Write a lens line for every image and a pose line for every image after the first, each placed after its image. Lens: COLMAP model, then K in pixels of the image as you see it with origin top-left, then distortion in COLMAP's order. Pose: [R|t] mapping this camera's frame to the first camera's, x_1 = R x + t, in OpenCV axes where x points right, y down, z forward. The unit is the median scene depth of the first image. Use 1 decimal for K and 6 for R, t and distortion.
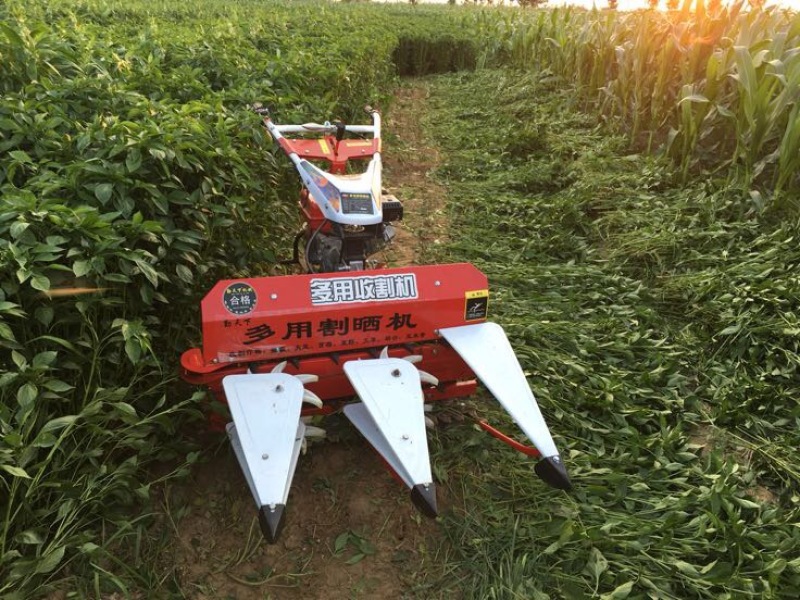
lens RADIAL K [[676.4, 0, 402.9], [0, 676.4, 291.3], [0, 0, 1]] dist [0.090896, -0.113425]
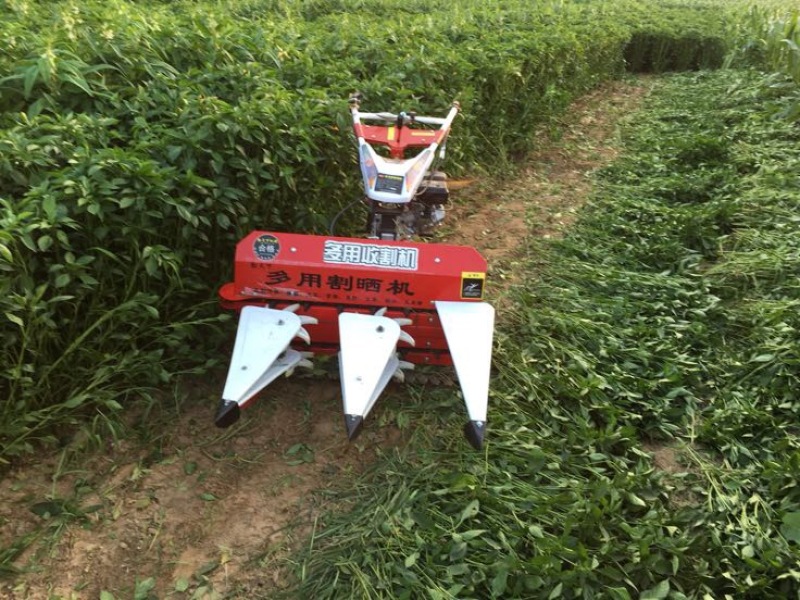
lens RADIAL K [[676.4, 0, 404.6], [0, 676.4, 289.8], [0, 0, 1]] dist [0.090896, -0.113425]
pose [[0.933511, 0.153514, -0.324024, 0.384430], [-0.150252, 0.988020, 0.035223, 0.005698], [0.325549, 0.015804, 0.945393, -0.092838]]
